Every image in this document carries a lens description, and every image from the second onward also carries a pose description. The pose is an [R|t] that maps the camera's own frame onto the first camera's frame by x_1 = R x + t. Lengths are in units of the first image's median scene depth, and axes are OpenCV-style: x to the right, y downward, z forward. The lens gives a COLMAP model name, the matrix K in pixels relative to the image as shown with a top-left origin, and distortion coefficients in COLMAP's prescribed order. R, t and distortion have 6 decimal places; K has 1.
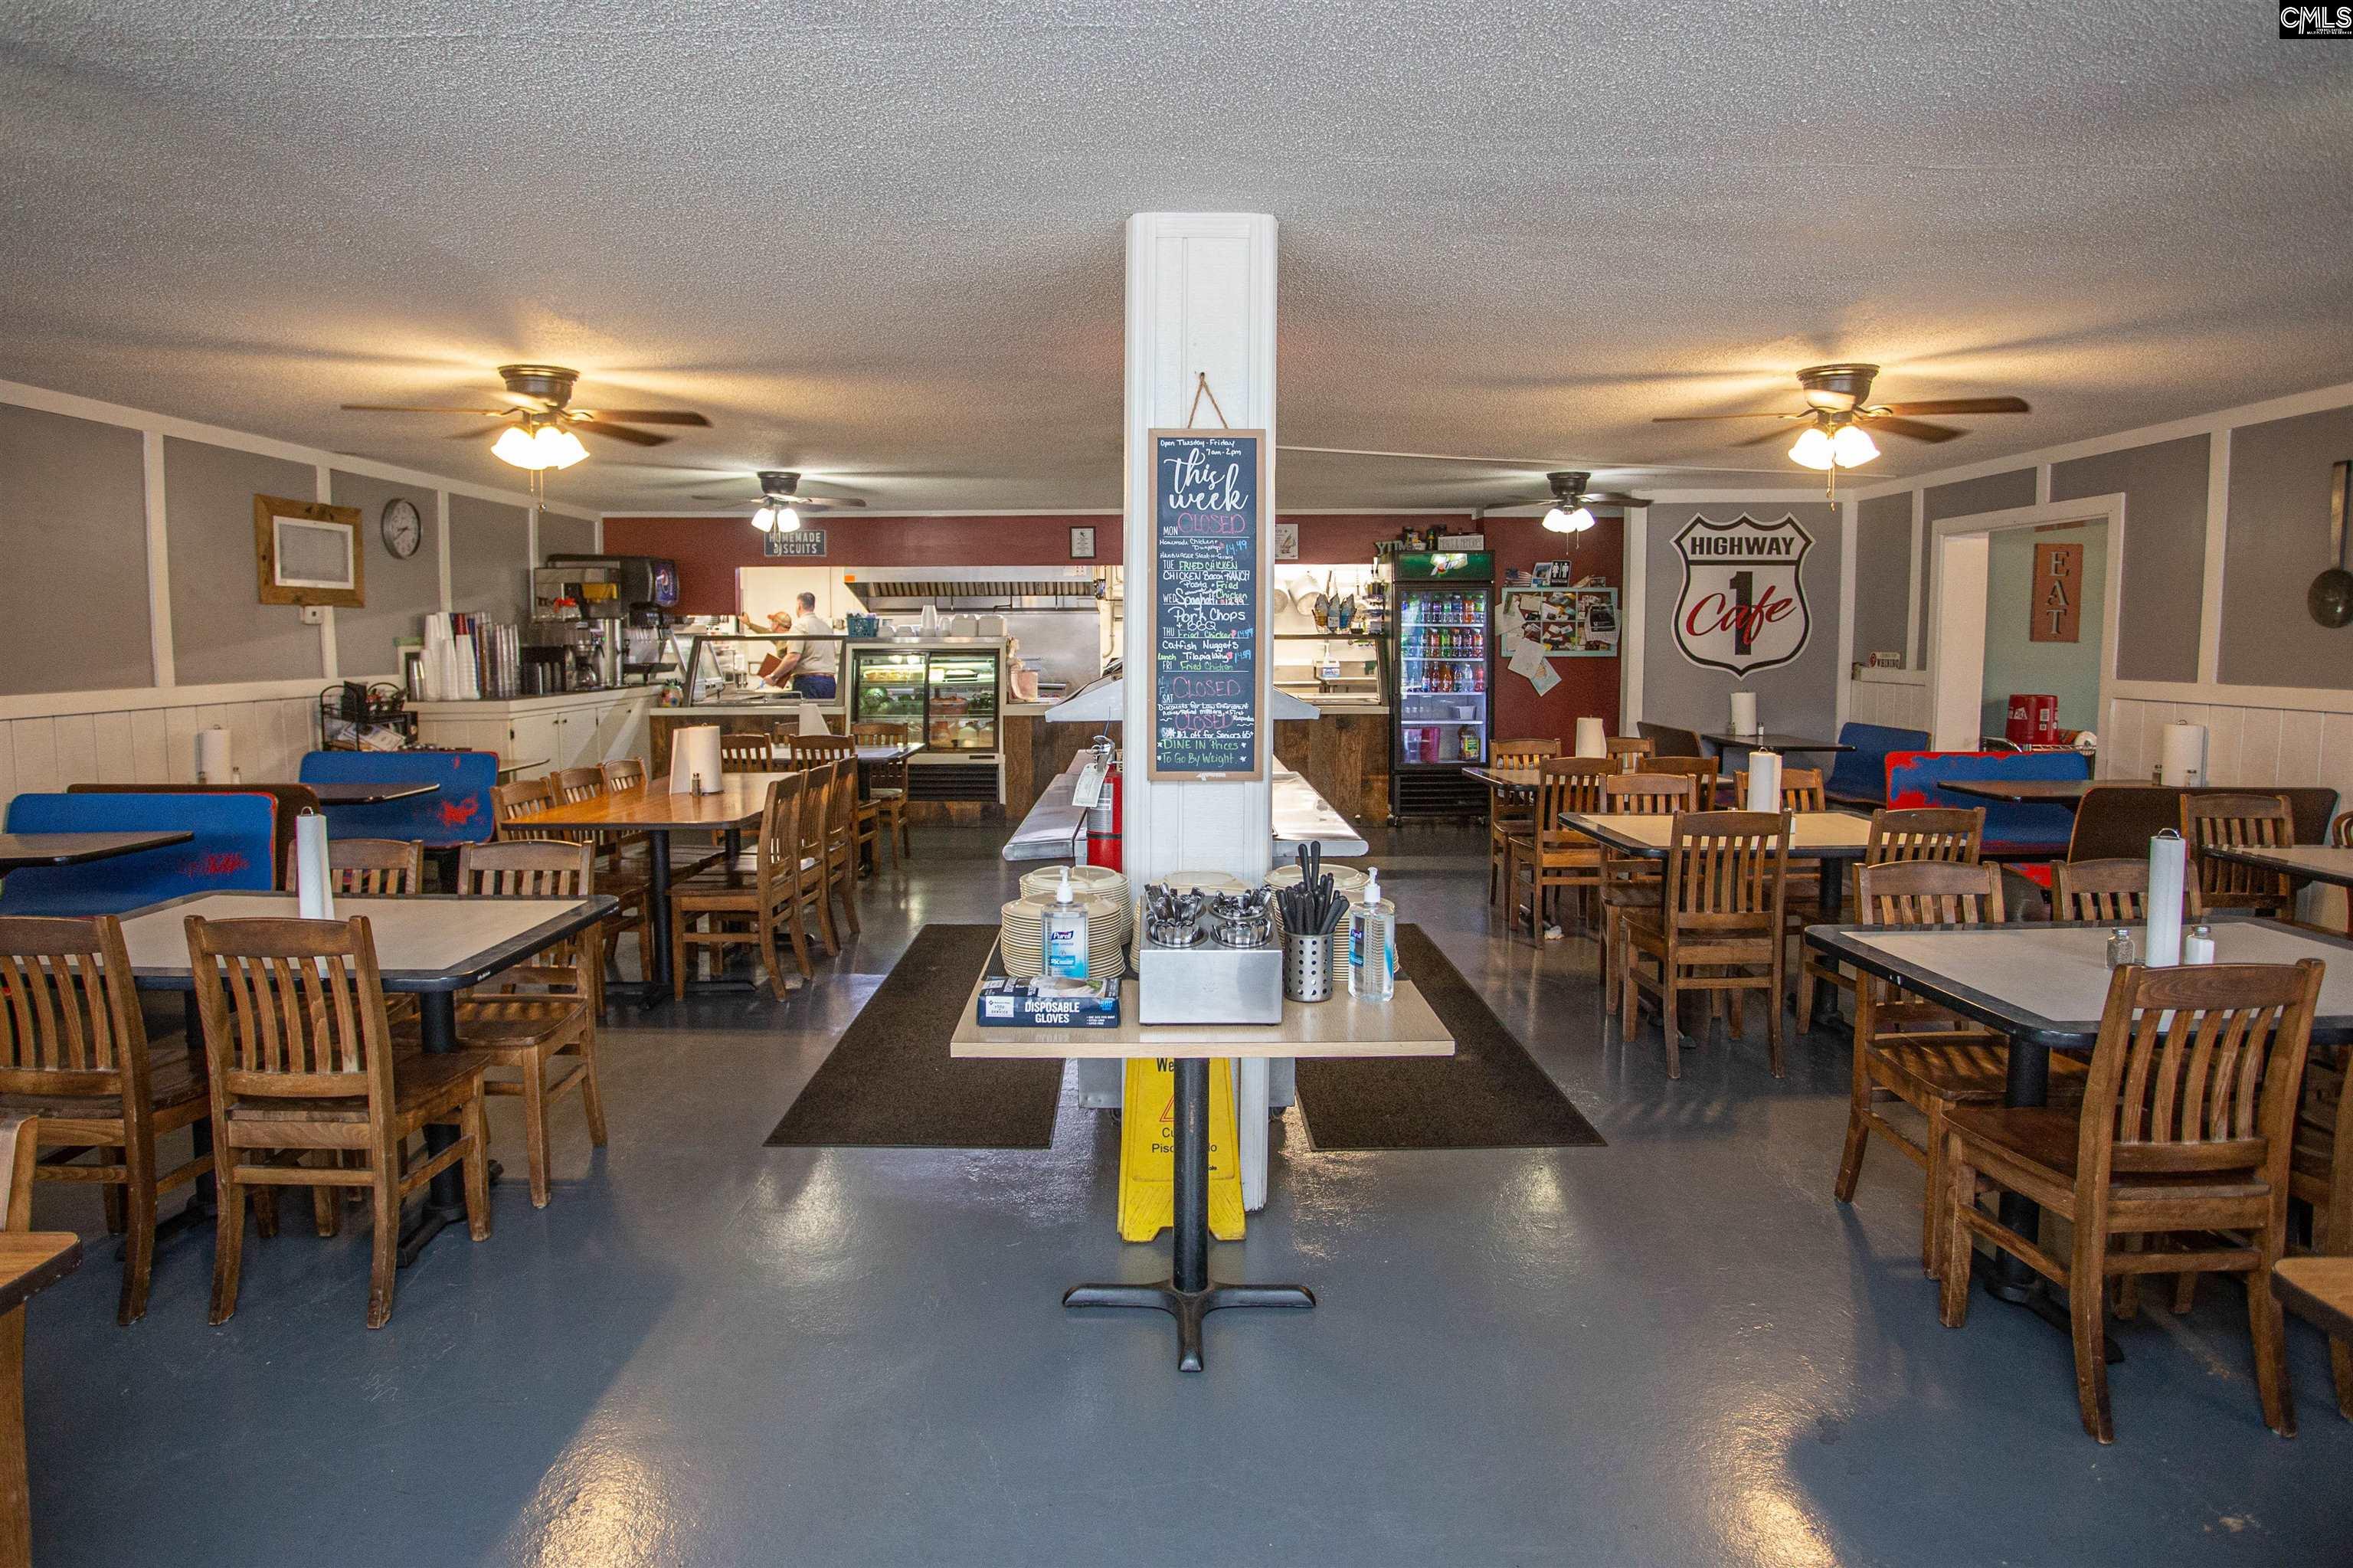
lens RADIAL K [[1350.2, 0, 1160.5], [0, 1350.2, 729.4], [0, 0, 1]] dist [-0.065647, 0.001203]
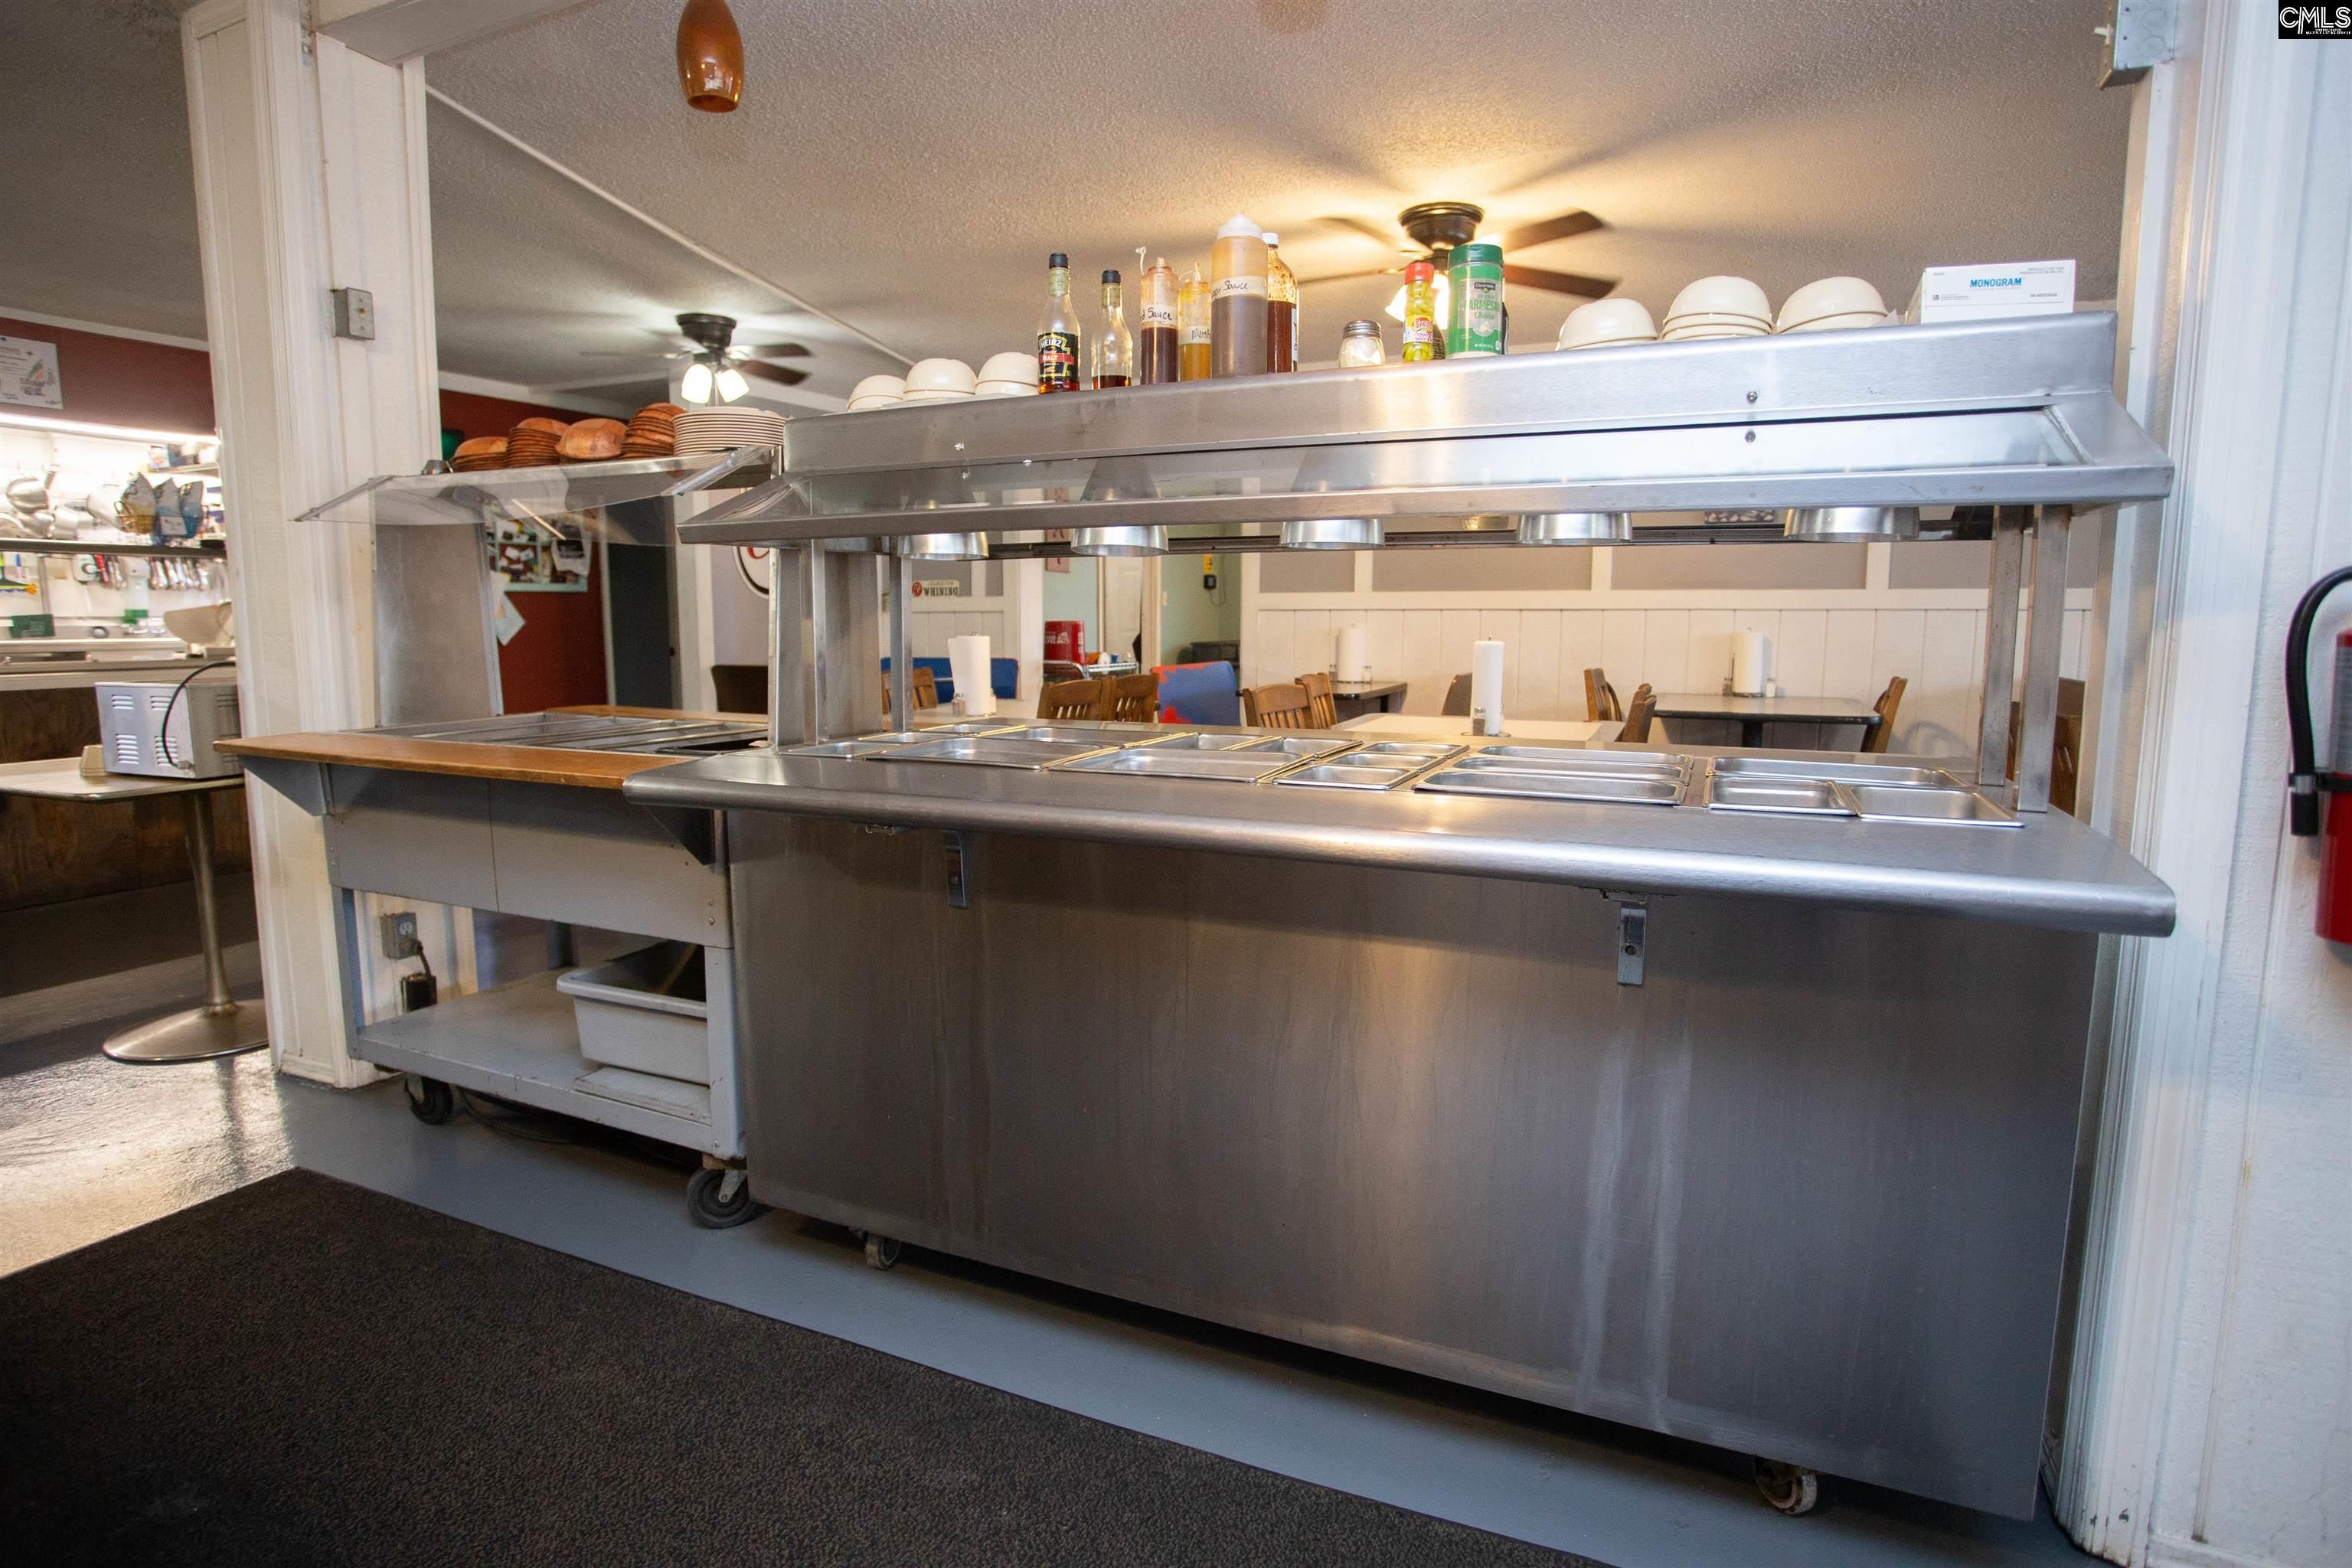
lens RADIAL K [[1233.0, 0, 1176.0], [0, 1233.0, 784.0], [0, 0, 1]] dist [-0.078556, 0.033206]
pose [[0.420646, -0.119519, 0.899318, -0.185634], [0.065143, 0.992705, 0.101460, 0.008537], [-0.904883, 0.015906, 0.425362, 0.447668]]
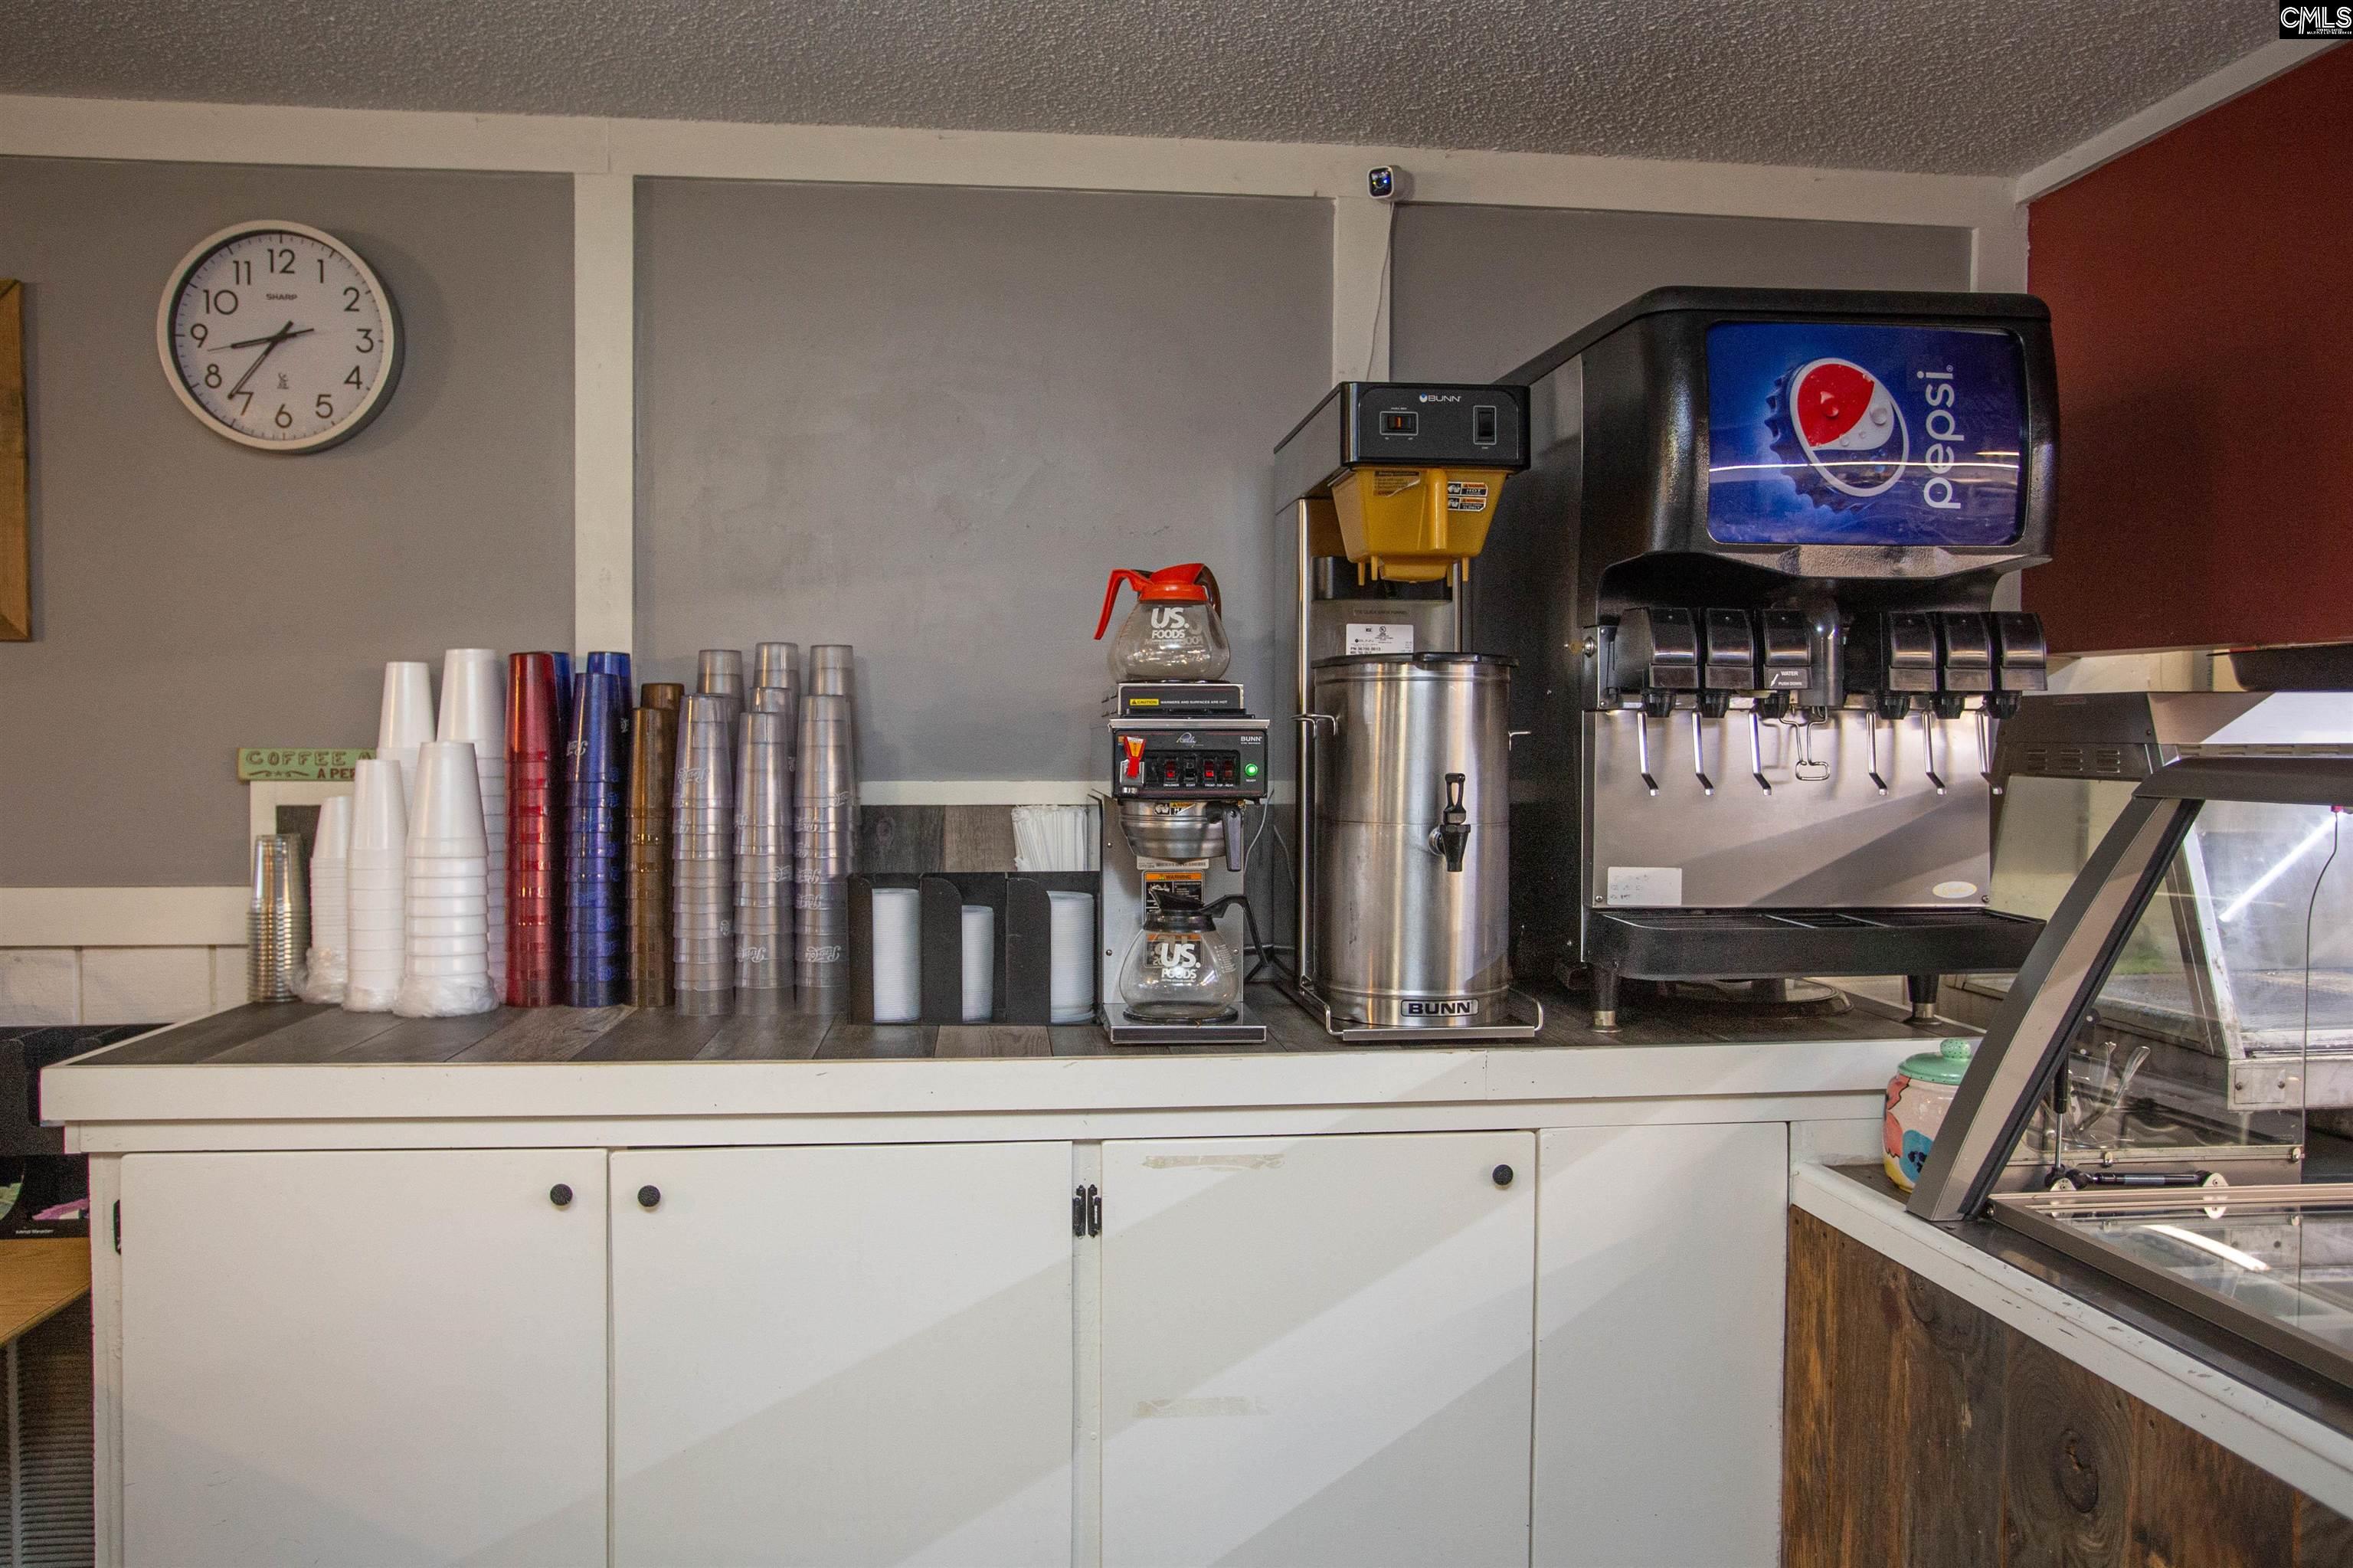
lens RADIAL K [[1691.0, 0, 1176.5], [0, 1691.0, 784.0], [0, 0, 1]] dist [-0.002807, -0.000959]
pose [[0.117748, 0.030308, -0.992581, -0.187178], [-0.073453, 0.997062, 0.021731, -0.071568], [0.990323, 0.070349, 0.119628, 0.980200]]
